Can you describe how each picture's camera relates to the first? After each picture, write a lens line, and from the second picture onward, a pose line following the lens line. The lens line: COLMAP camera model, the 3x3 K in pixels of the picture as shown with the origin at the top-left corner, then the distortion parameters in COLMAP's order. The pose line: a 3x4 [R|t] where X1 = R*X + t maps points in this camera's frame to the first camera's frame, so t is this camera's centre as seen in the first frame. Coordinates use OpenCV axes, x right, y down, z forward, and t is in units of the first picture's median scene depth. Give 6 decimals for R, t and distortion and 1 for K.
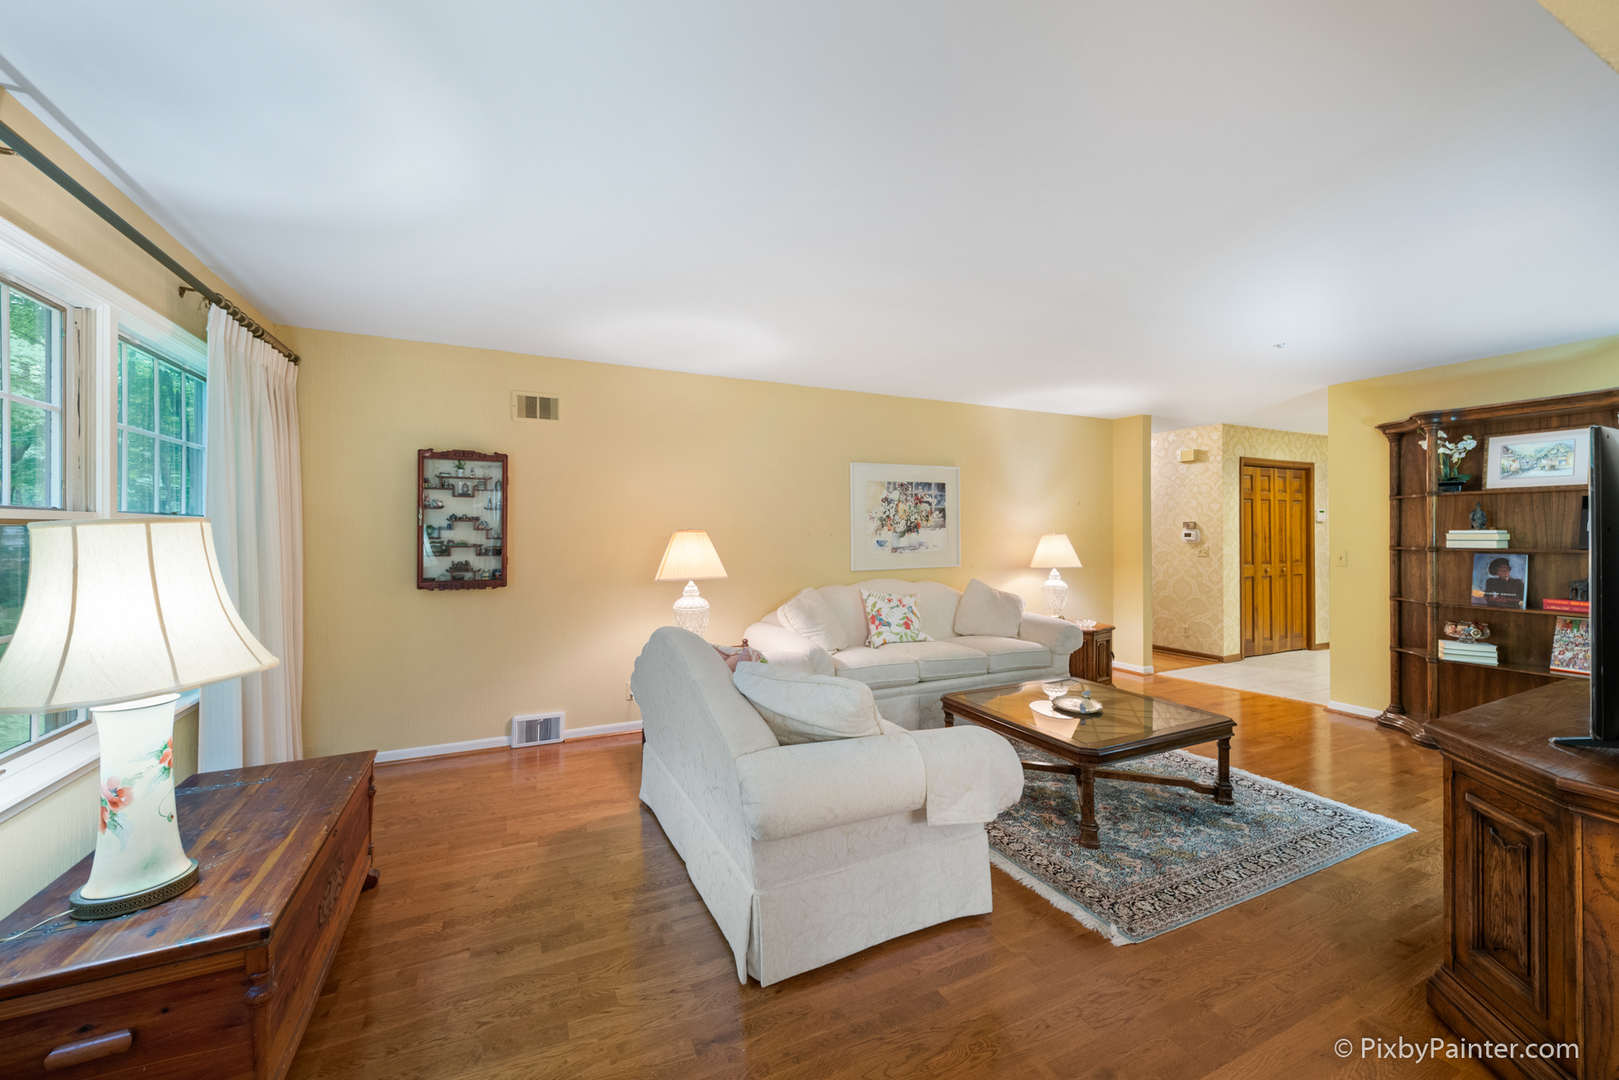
lens RADIAL K [[639.8, 0, 808.4], [0, 639.8, 529.6], [0, 0, 1]] dist [0.004360, -0.003100]
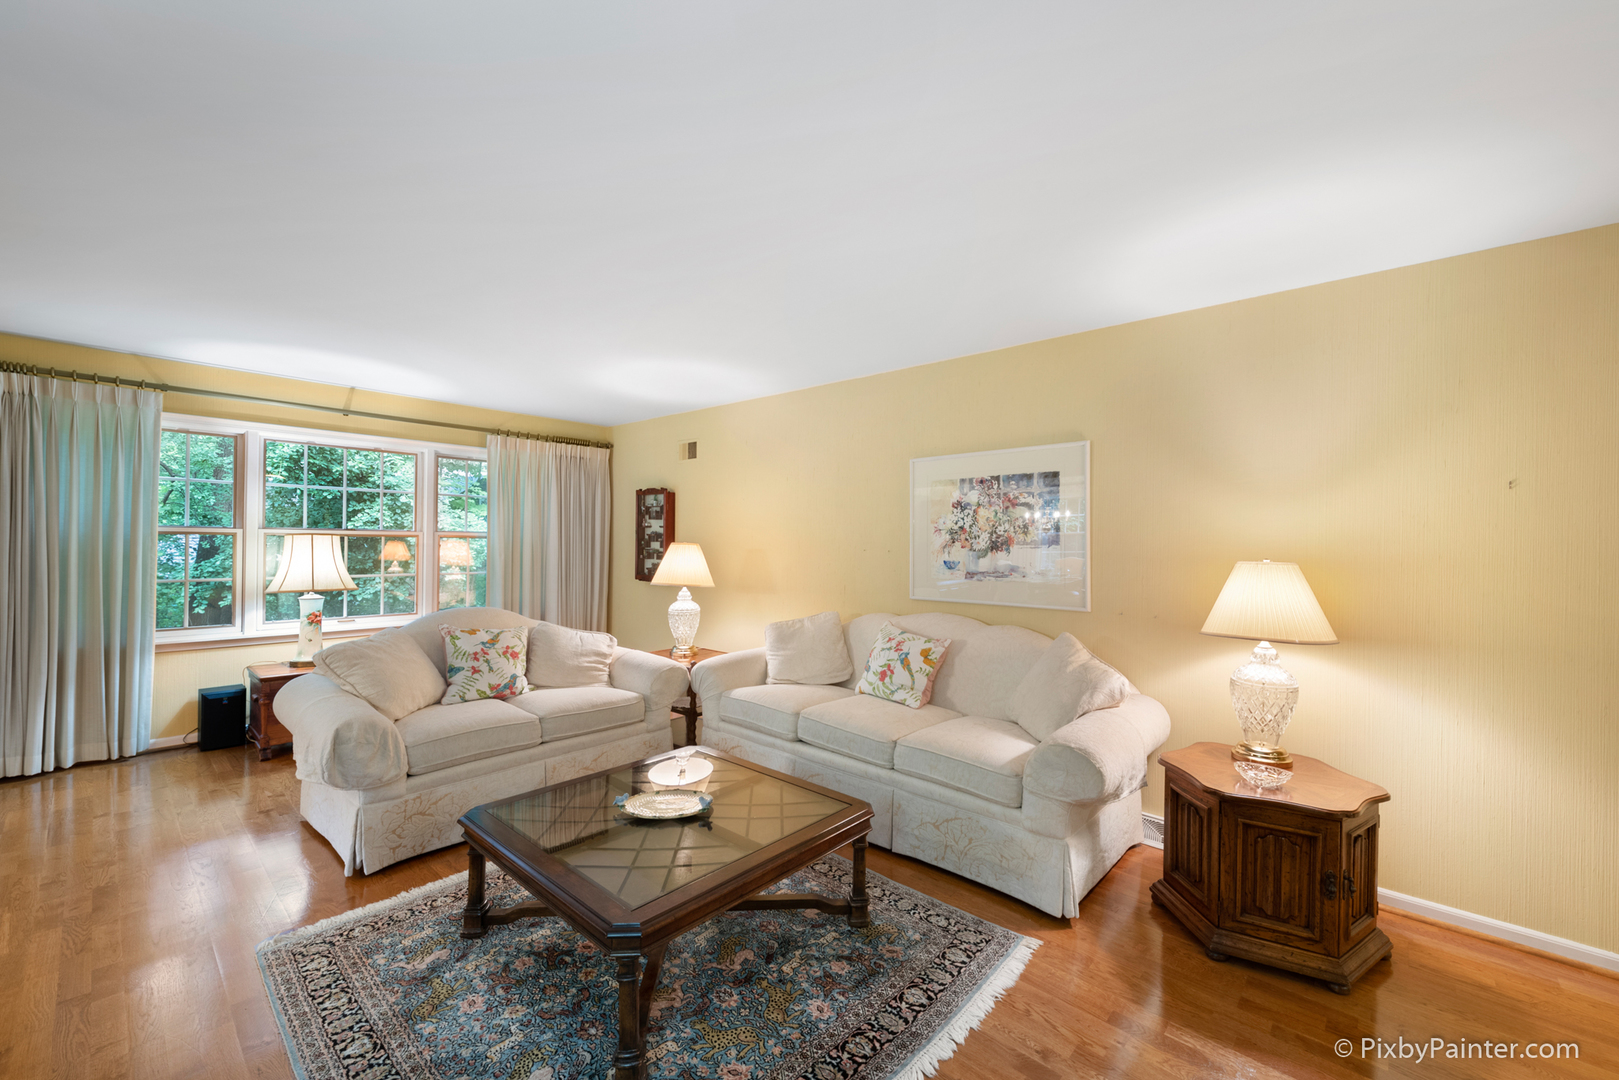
lens RADIAL K [[639.8, 0, 815.8], [0, 639.8, 546.8], [0, 0, 1]] dist [0.004360, -0.003100]
pose [[0.378321, 0.012171, -0.925594, 0.721699], [-0.012970, 0.999885, 0.007847, -0.002912], [0.925584, 0.009036, 0.378435, 0.584274]]
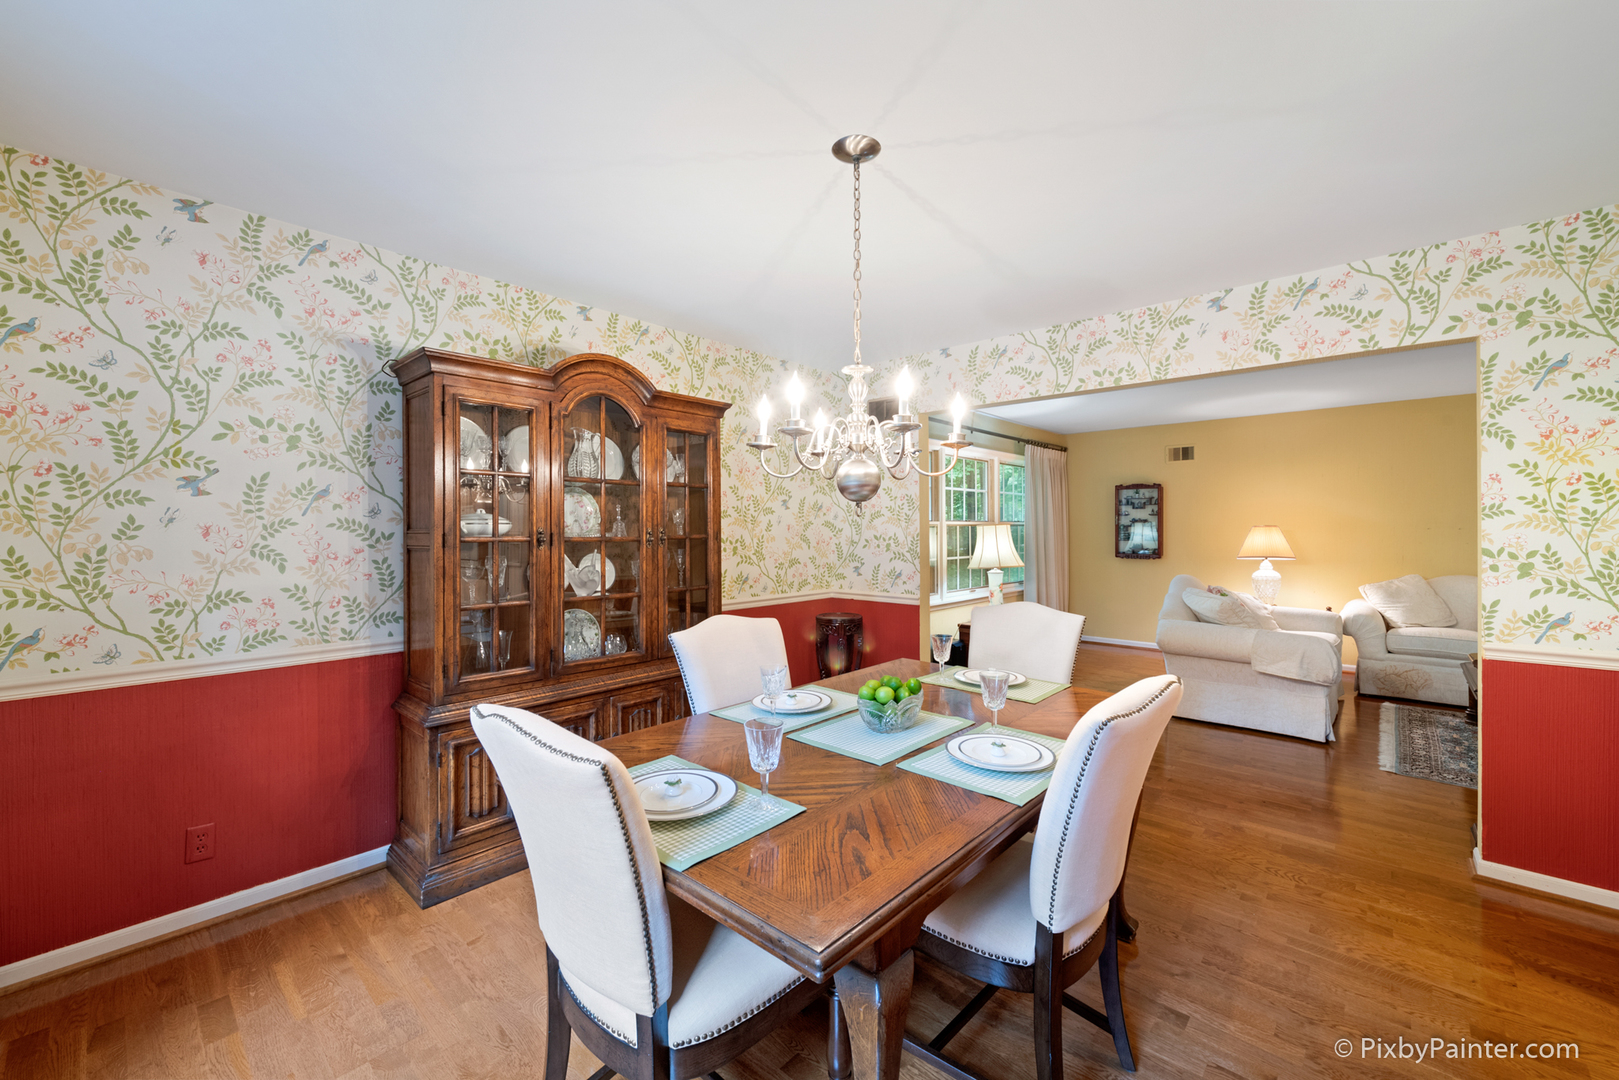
lens RADIAL K [[639.8, 0, 815.4], [0, 639.8, 532.8], [0, 0, 1]] dist [0.004360, -0.003100]
pose [[0.375109, 0.001047, -0.926980, 0.614005], [0.005339, 0.999980, 0.003290, 0.005701], [0.926965, -0.006183, 0.375096, -0.415609]]
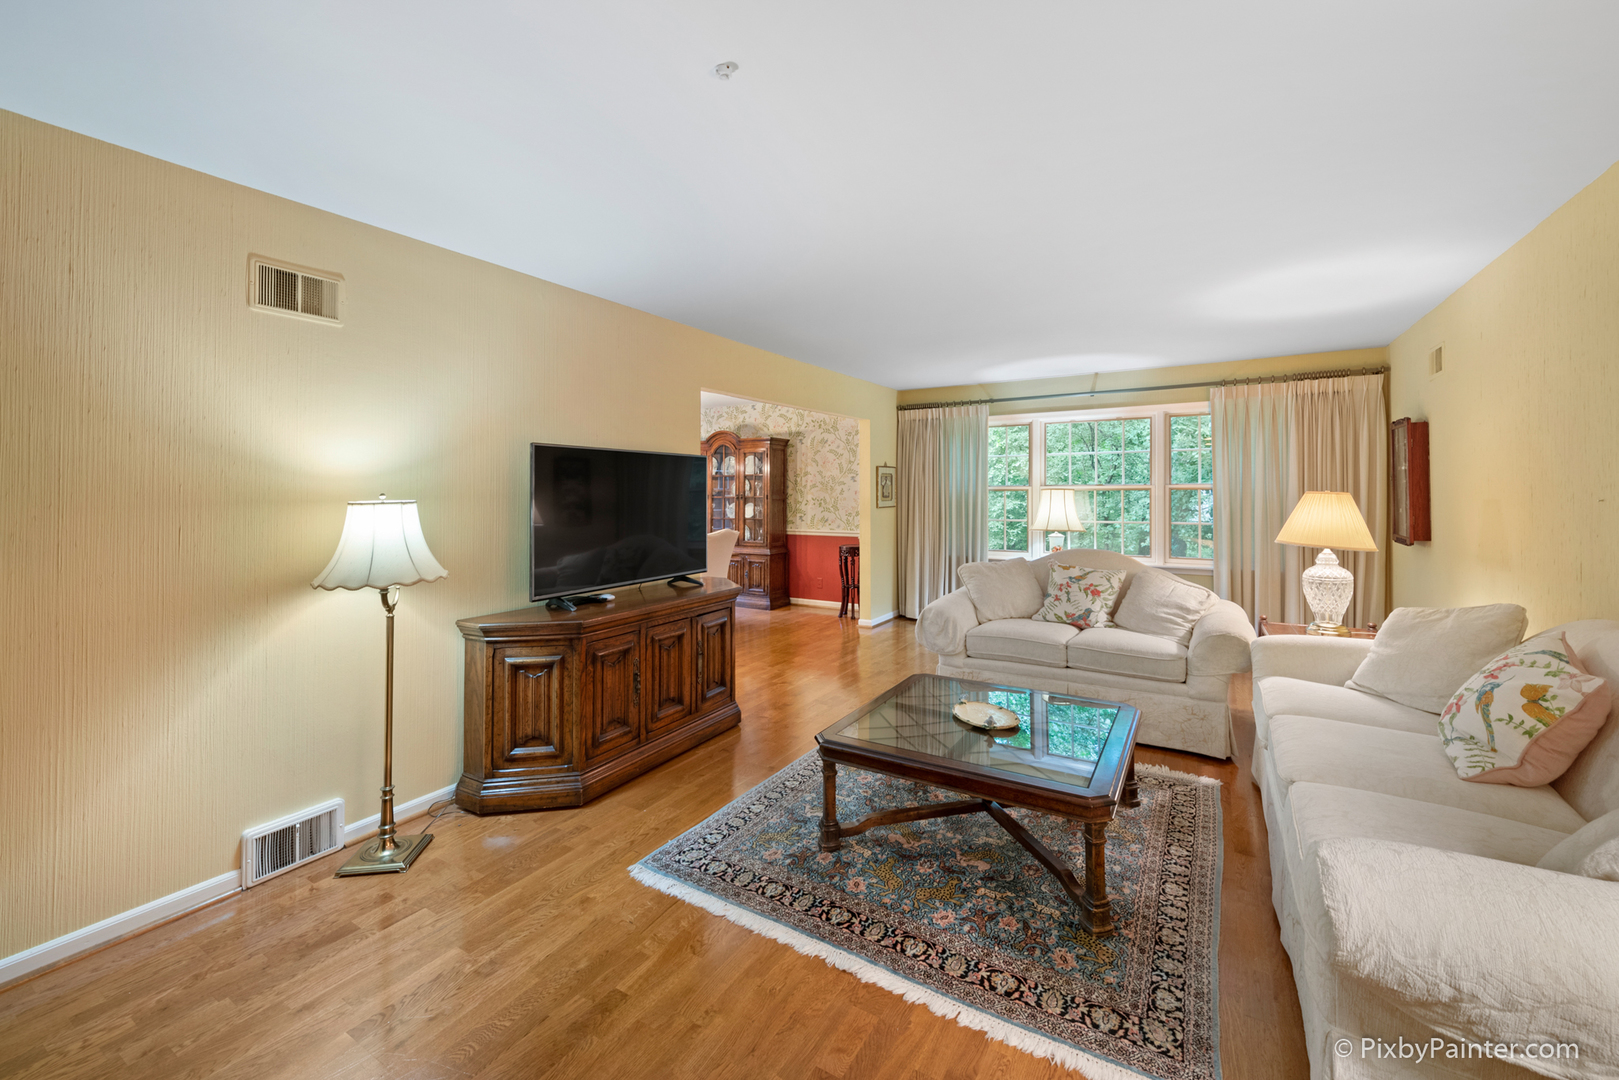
lens RADIAL K [[639.8, 0, 827.1], [0, 639.8, 485.7], [0, 0, 1]] dist [0.004360, -0.003100]
pose [[-0.828750, -0.001127, -0.559618, 0.672421], [0.004977, 0.999944, -0.009384, -0.001674], [0.559597, -0.010562, -0.828698, 1.009957]]
